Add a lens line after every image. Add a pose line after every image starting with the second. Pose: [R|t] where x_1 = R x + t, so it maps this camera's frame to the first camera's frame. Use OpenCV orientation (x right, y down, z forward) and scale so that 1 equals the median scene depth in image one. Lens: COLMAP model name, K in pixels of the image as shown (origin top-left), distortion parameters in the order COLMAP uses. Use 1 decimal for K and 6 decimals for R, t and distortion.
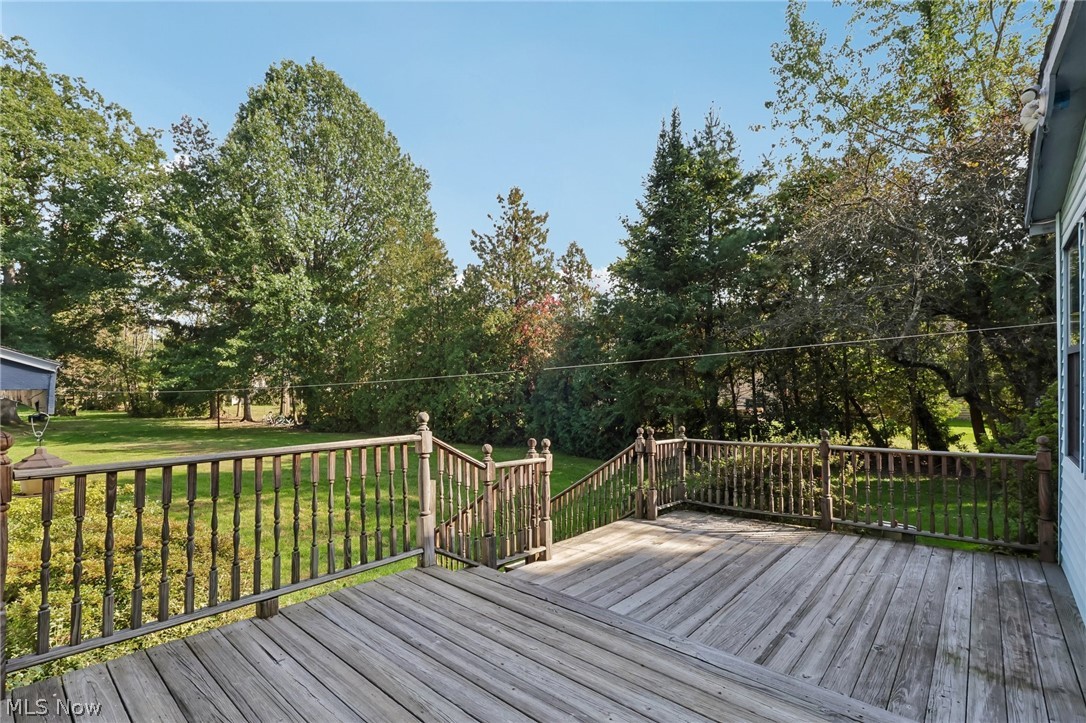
lens RADIAL K [[509.6, 0, 540.9], [0, 509.6, 379.6], [0, 0, 1]] dist [0.000562, -0.000233]
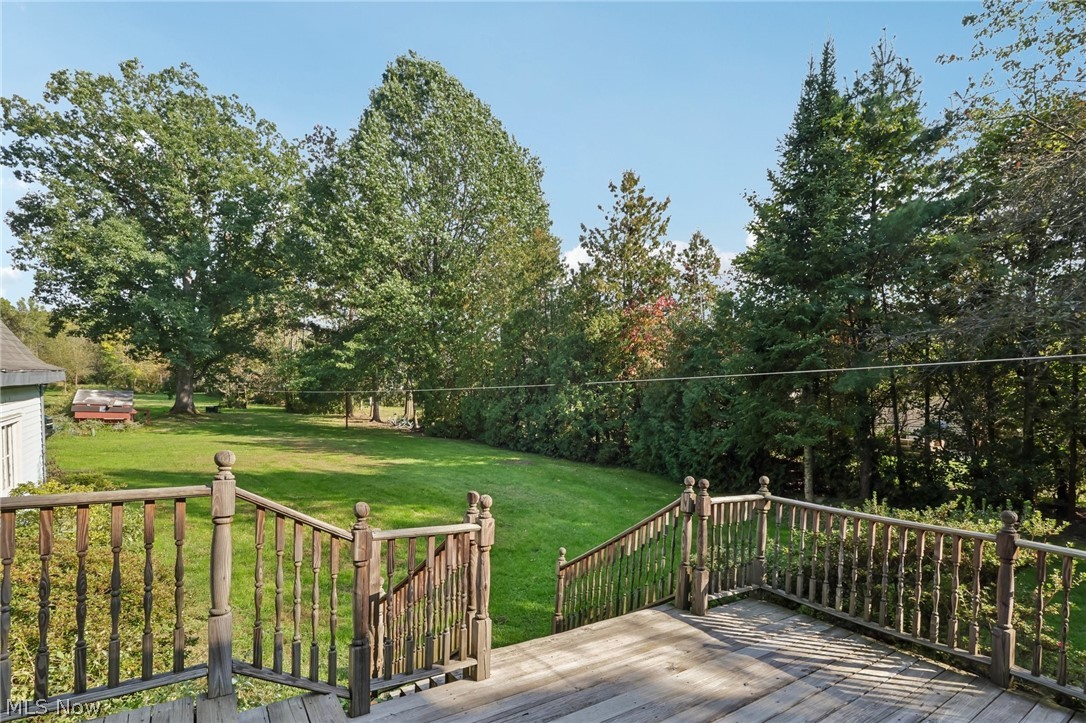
lens RADIAL K [[524.0, 0, 551.1], [0, 524.0, 408.4], [0, 0, 1]] dist [0.000004, -0.000080]
pose [[0.967861, 0.046239, -0.247199, 0.056437], [-0.037071, 0.998446, 0.041618, -0.005153], [0.248739, -0.031117, 0.968070, 0.087013]]
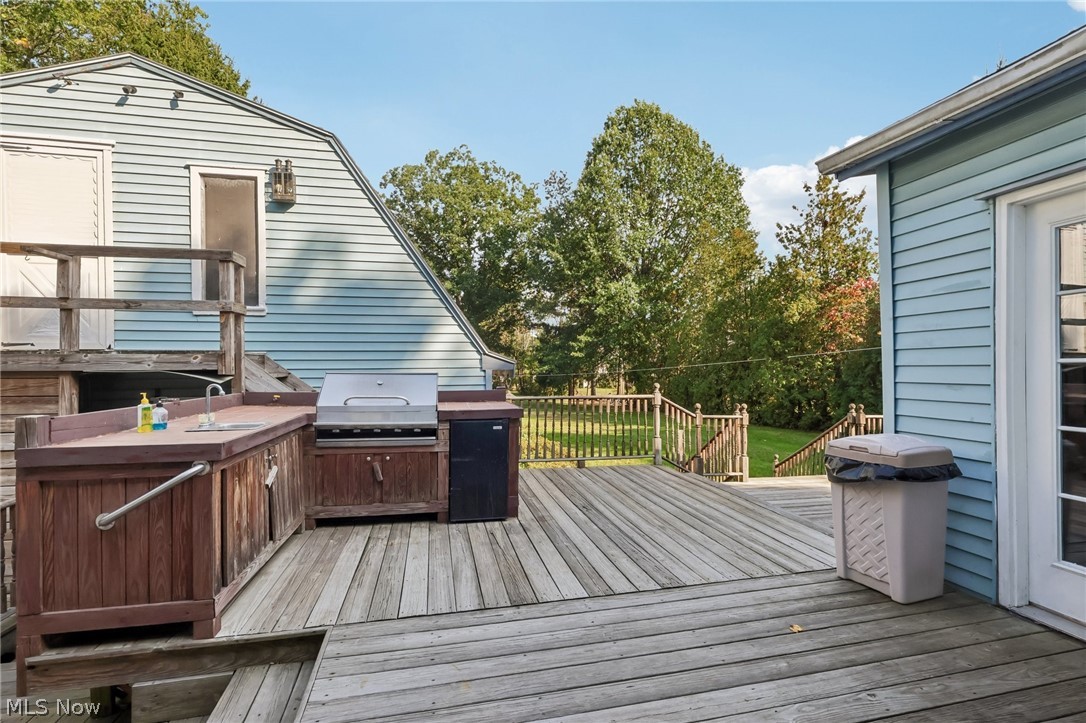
lens RADIAL K [[509.6, 0, 540.9], [0, 509.6, 379.6], [0, 0, 1]] dist [0.000562, -0.000233]
pose [[0.806294, 0.011237, -0.591408, 0.096657], [0.003757, 0.999702, 0.024117, 0.000918], [0.591503, -0.021668, 0.806012, -0.137202]]
